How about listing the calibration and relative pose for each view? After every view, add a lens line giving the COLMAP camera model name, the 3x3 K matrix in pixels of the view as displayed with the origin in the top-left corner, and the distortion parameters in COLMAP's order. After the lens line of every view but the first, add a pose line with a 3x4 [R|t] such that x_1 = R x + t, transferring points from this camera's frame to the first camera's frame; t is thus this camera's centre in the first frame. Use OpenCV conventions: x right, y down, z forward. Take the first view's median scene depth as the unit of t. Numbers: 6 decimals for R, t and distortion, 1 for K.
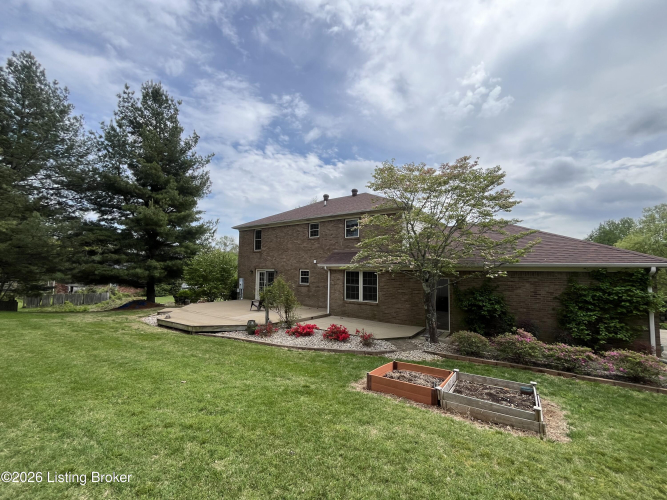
lens RADIAL K [[268.7, 0, 334.7], [0, 268.7, 253.0], [0, 0, 1]] dist [0.000692, 0.000007]
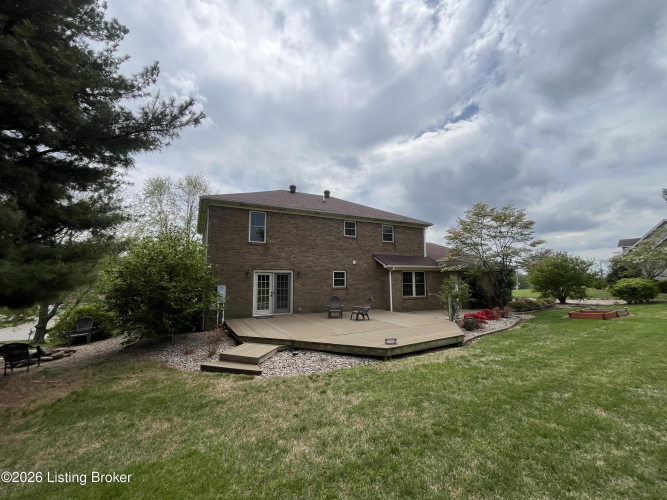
lens RADIAL K [[268.7, 0, 334.3], [0, 268.7, 247.4], [0, 0, 1]] dist [0.000692, 0.000007]
pose [[0.476546, 0.084616, 0.875068, -0.923032], [-0.046086, 0.996393, -0.071250, 0.049747], [-0.877941, -0.006375, 0.478727, 0.597282]]
